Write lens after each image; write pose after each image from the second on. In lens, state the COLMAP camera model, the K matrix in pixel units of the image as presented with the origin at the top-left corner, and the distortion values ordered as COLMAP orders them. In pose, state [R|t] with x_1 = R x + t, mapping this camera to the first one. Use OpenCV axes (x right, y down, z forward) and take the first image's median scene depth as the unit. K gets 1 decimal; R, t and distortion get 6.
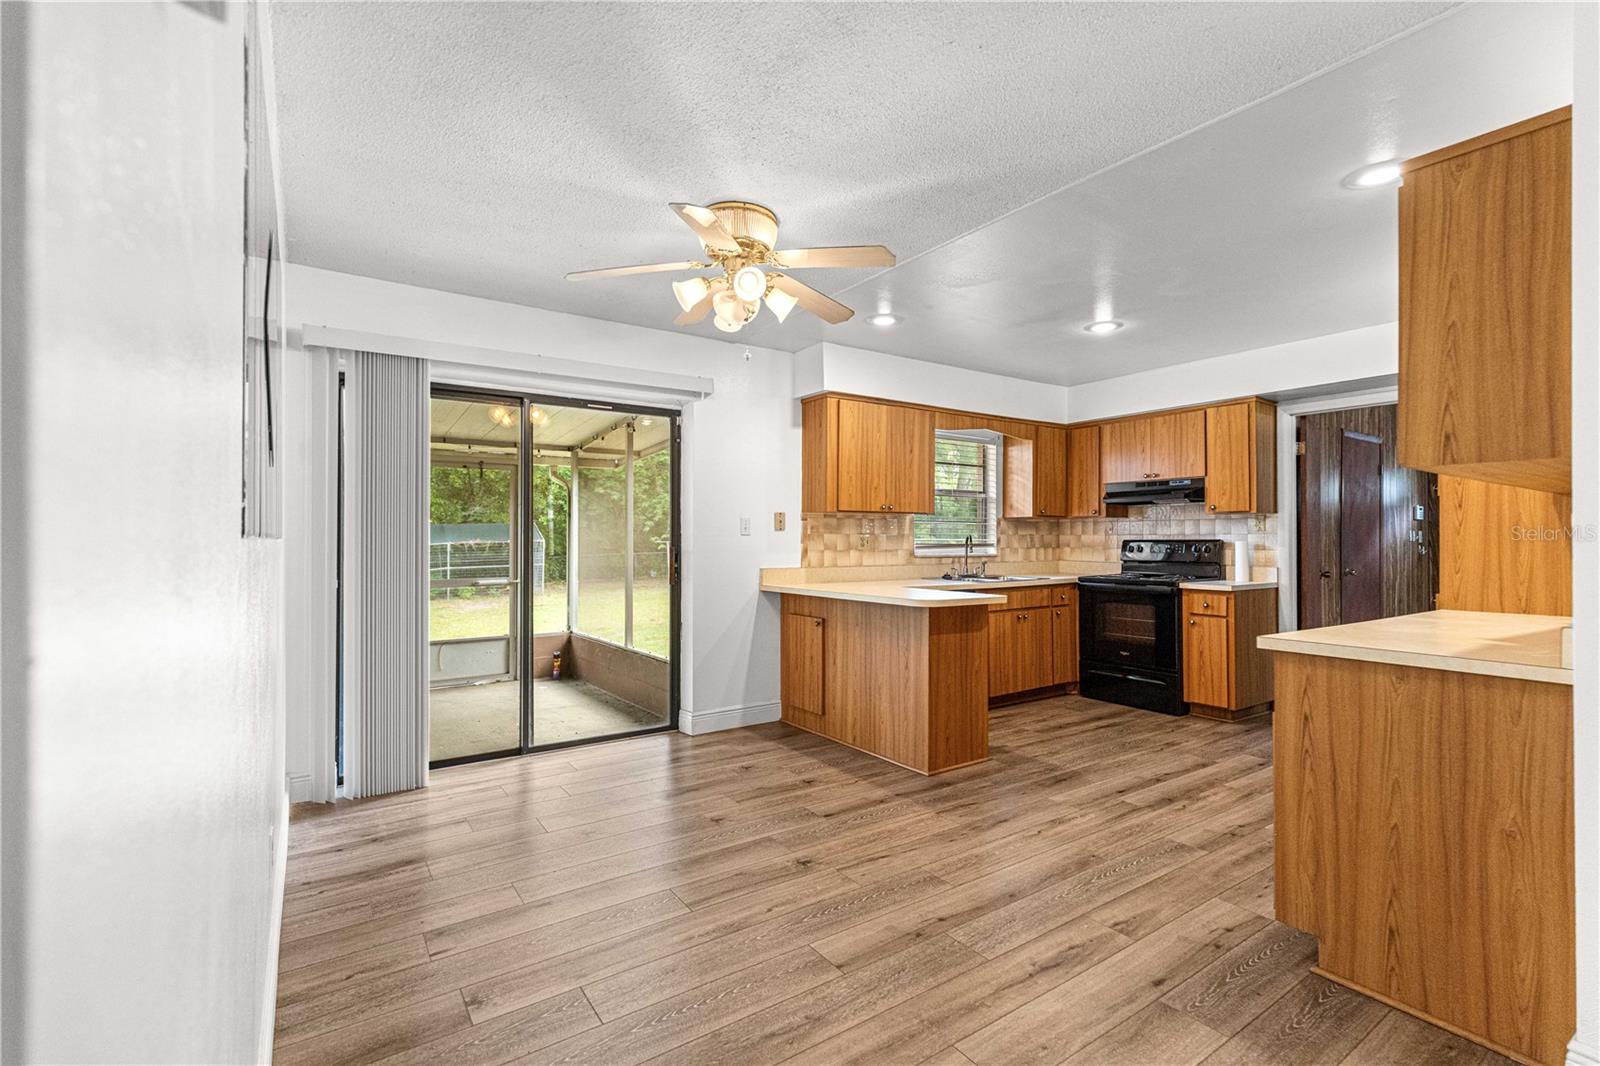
lens RADIAL K [[724.7, 0, 813.5], [0, 724.7, 534.0], [0, 0, 1]] dist [0.018347, -0.007018]
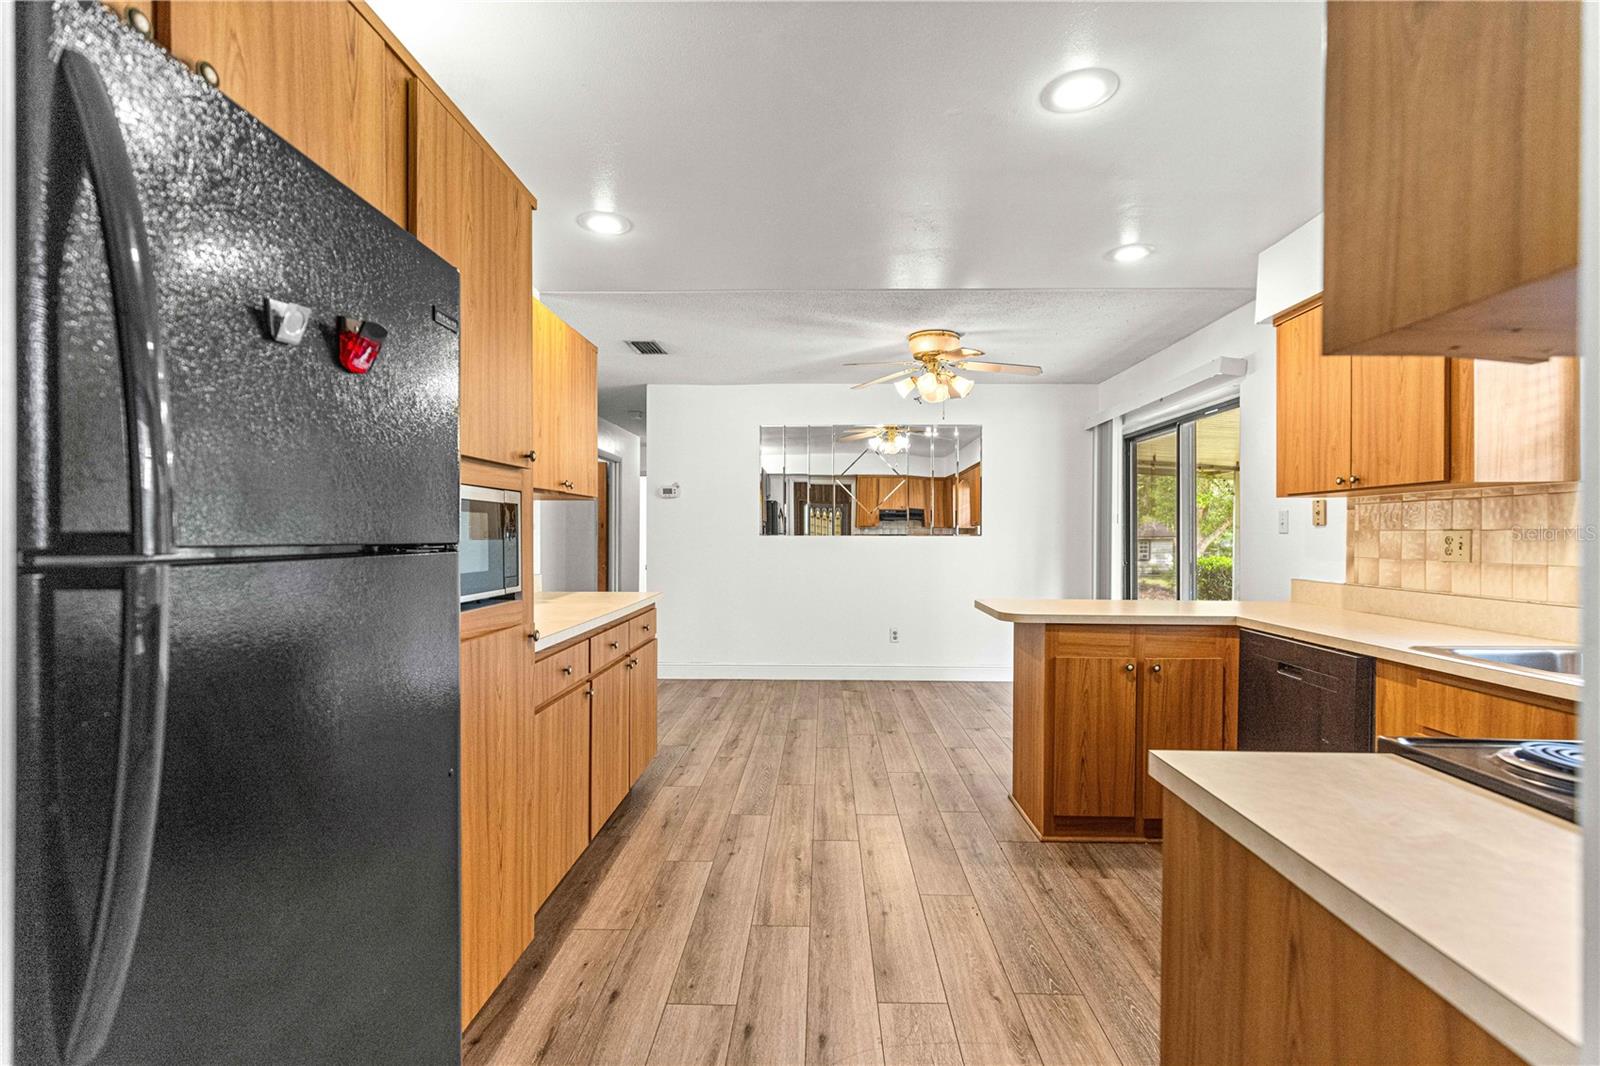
lens RADIAL K [[715.9, 0, 807.8], [0, 715.9, 542.4], [0, 0, 1]] dist [0.004708, 0.000202]
pose [[-0.594042, 0.006095, -0.804411, 0.857792], [0.001846, 0.999979, 0.006214, 0.005856], [0.804432, 0.002207, -0.594041, 1.106667]]
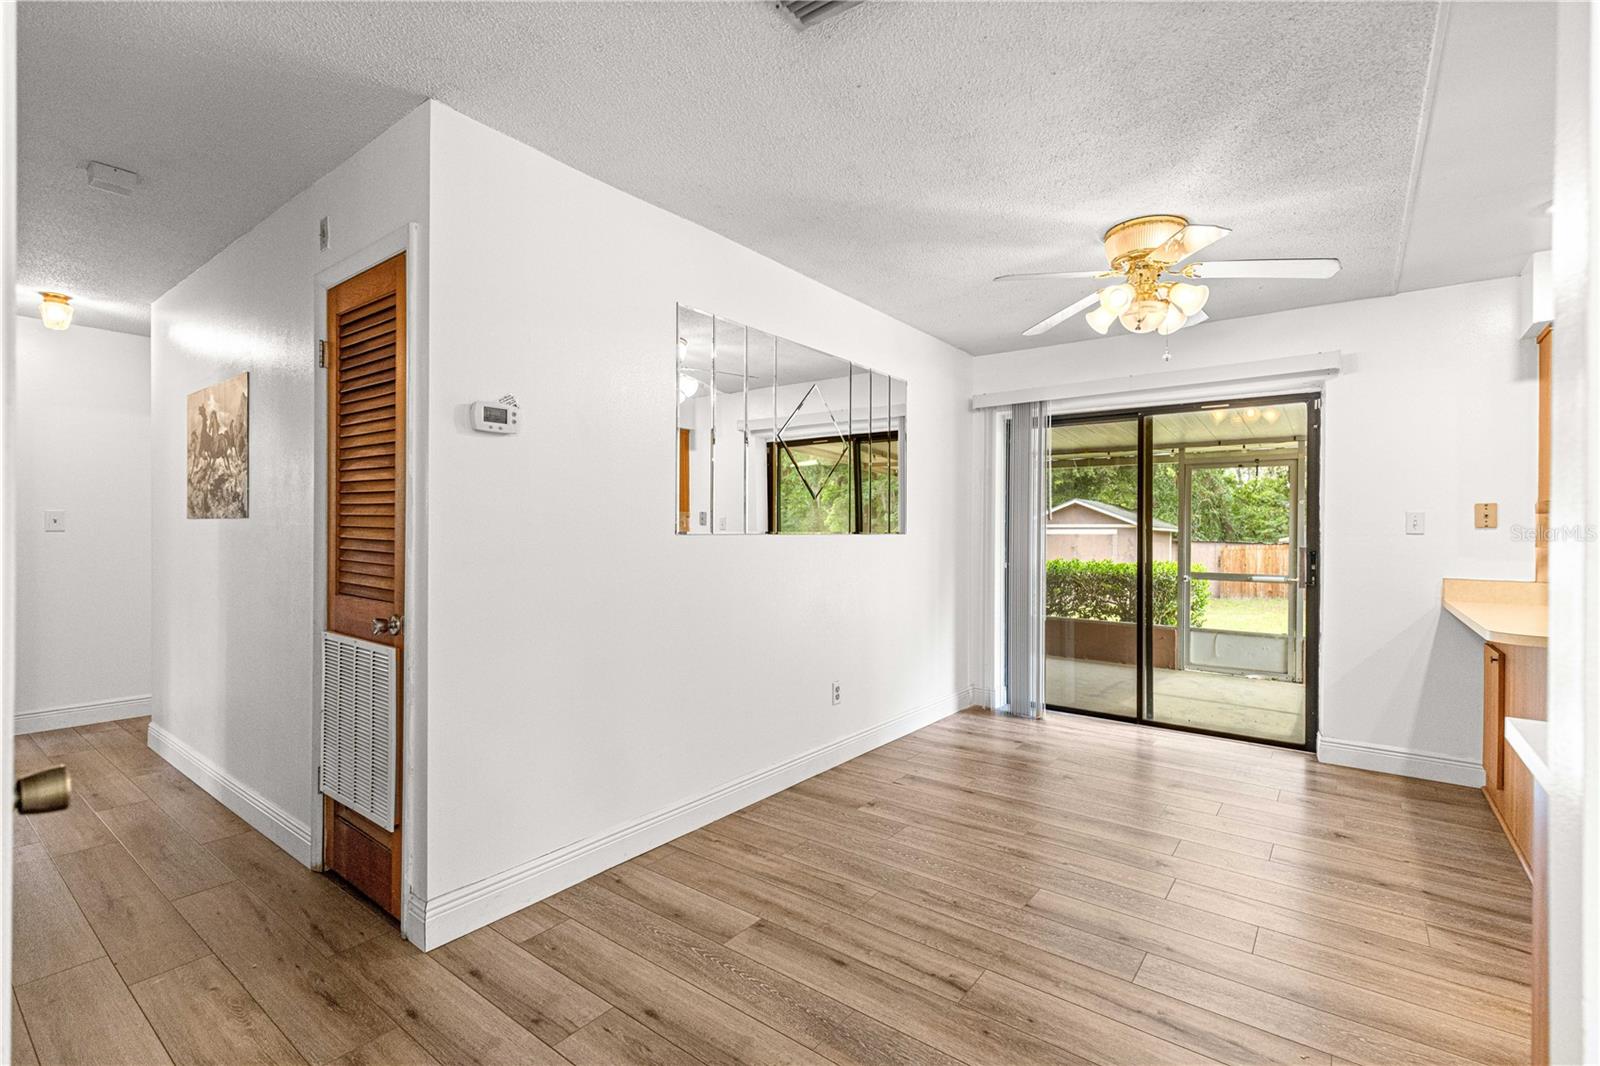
lens RADIAL K [[721.1, 0, 810.7], [0, 721.1, 527.7], [0, 0, 1]] dist [0.008081, -0.001011]
pose [[0.311225, 0.000277, -0.950336, 0.474662], [-0.001704, 0.999999, -0.000266, -0.004069], [0.950335, 0.001702, 0.311225, 0.143950]]
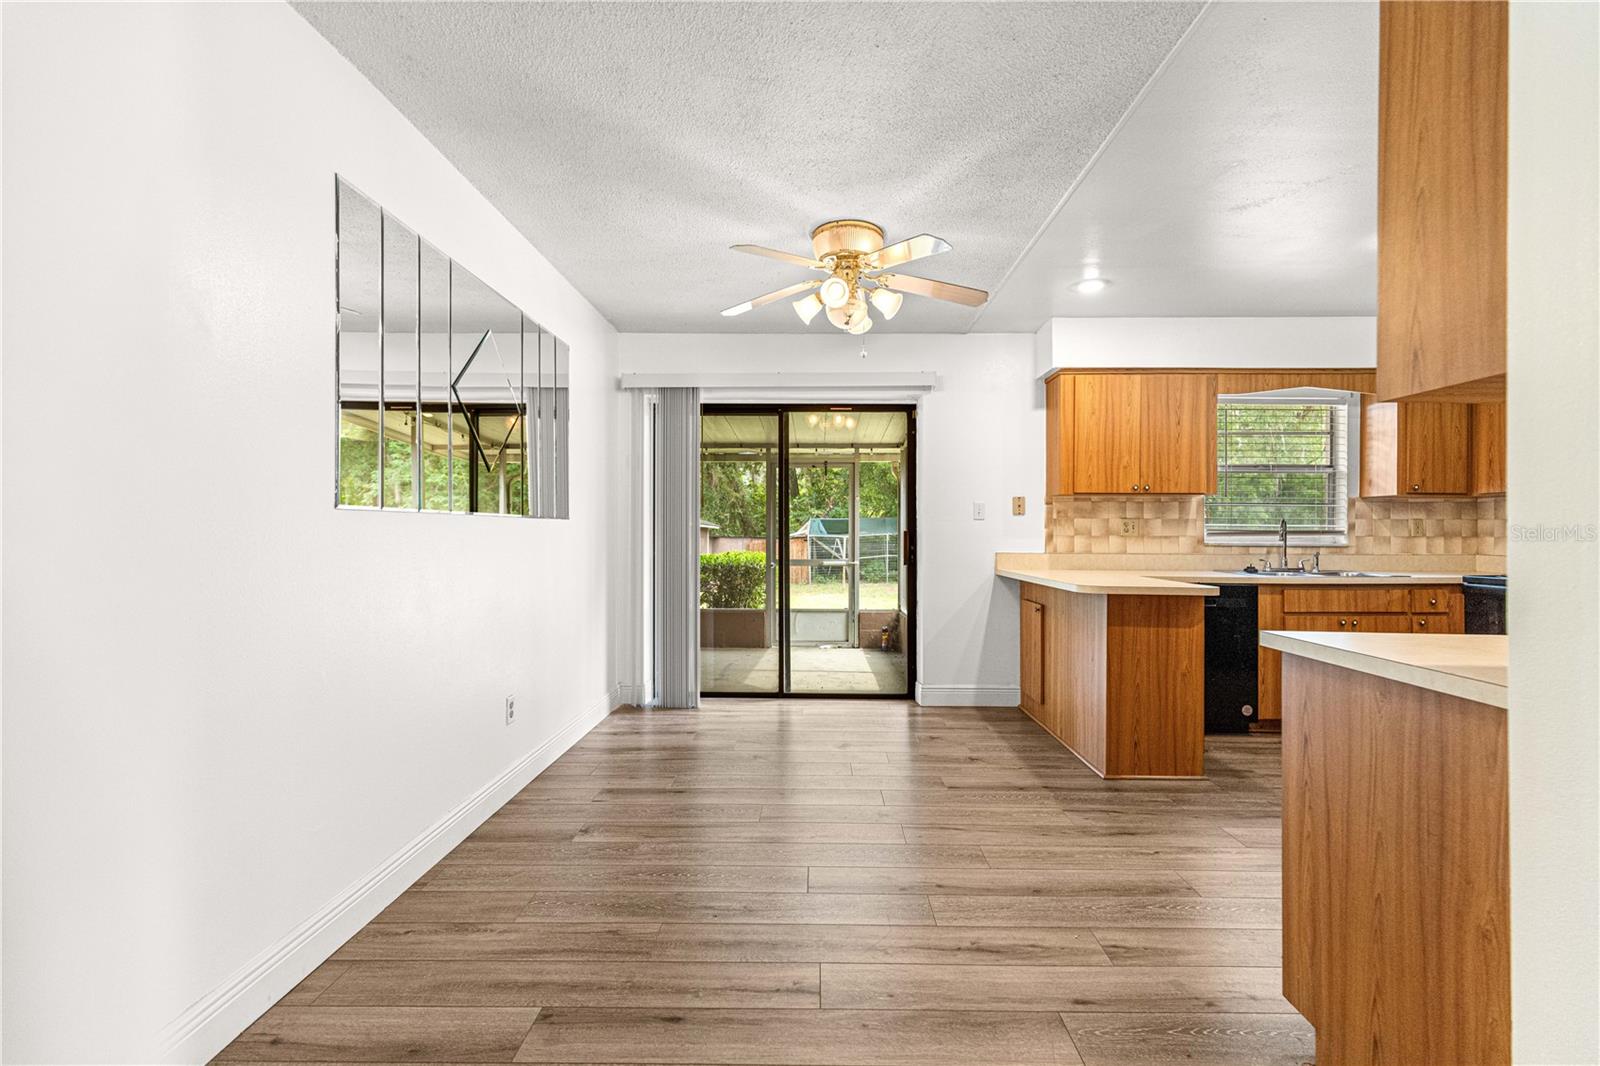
lens RADIAL K [[721.1, 0, 810.7], [0, 721.1, 527.7], [0, 0, 1]] dist [0.008081, -0.001011]
pose [[0.813364, -0.000080, -0.581754, 0.322330], [0.000308, 1.000000, 0.000294, 0.013311], [0.581754, -0.000418, 0.813364, 0.036125]]
